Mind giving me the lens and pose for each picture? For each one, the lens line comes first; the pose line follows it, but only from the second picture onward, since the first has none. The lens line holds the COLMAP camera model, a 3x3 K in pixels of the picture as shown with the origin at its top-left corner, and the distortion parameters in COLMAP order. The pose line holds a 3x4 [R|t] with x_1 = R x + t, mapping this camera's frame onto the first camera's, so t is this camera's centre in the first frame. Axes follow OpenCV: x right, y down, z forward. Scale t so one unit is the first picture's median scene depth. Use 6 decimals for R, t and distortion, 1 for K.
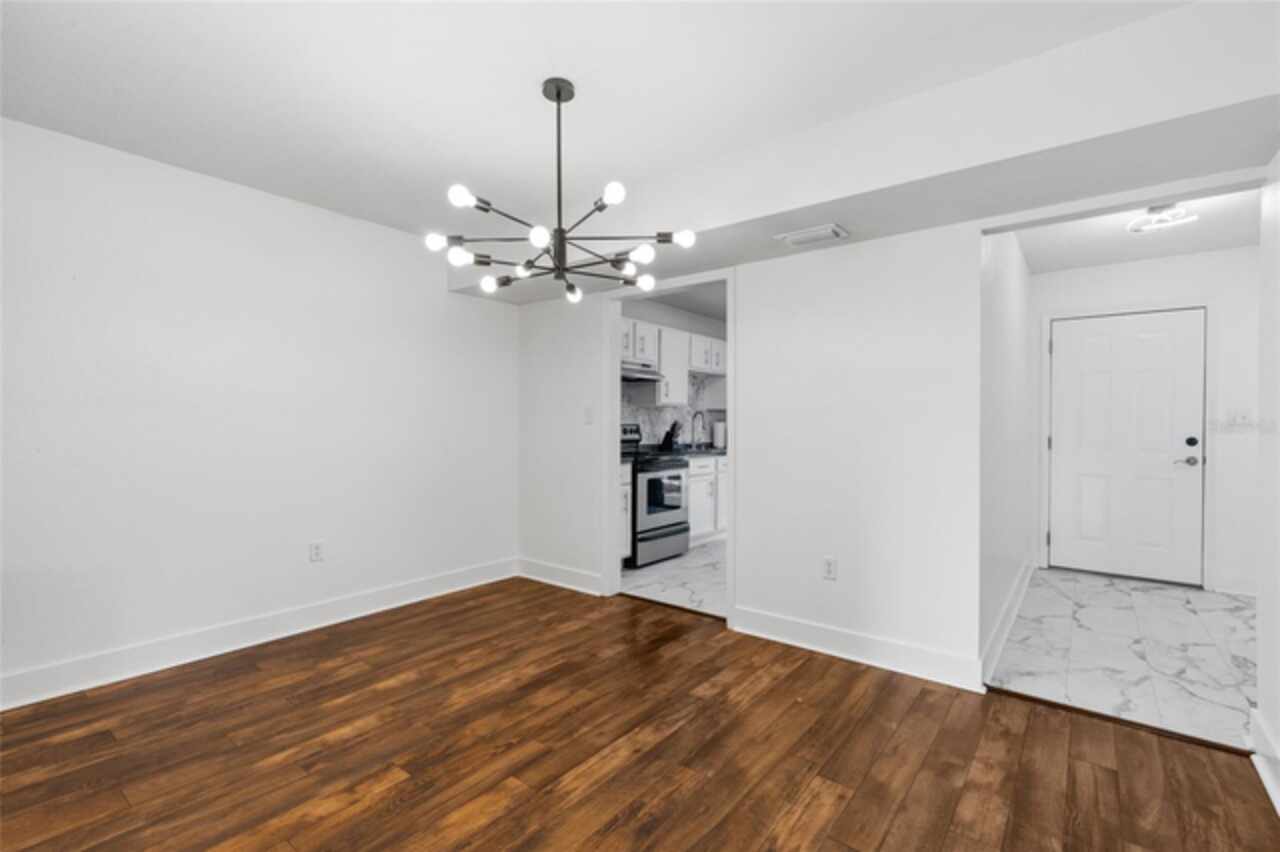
lens RADIAL K [[573.7, 0, 646.9], [0, 573.7, 422.8], [0, 0, 1]] dist [0.002908, 0.001119]
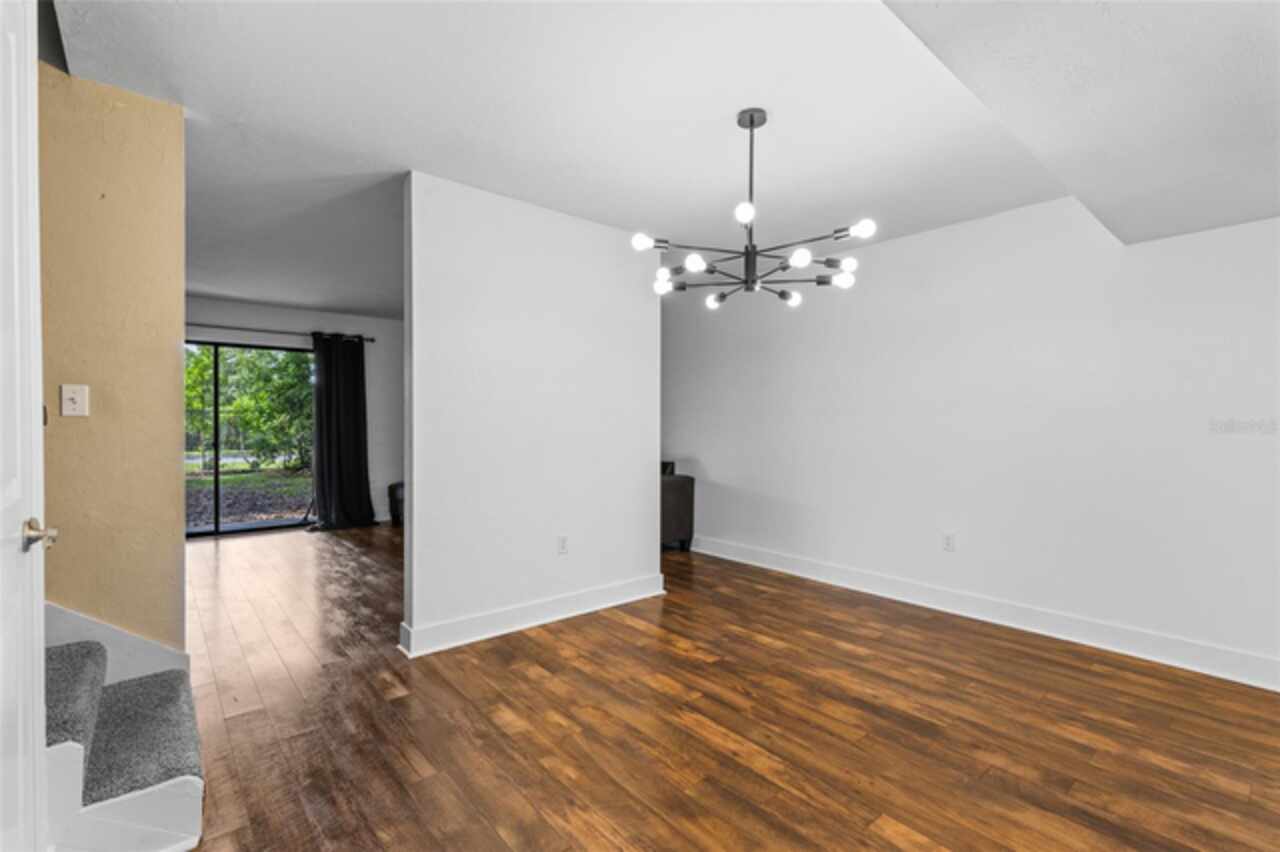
lens RADIAL K [[573.7, 0, 646.8], [0, 573.7, 428.7], [0, 0, 1]] dist [0.002908, 0.001119]
pose [[-0.200175, 0.004214, -0.979751, 0.890459], [-0.002810, 0.999984, 0.004875, 0.004345], [0.979756, 0.003729, -0.200160, 0.946542]]
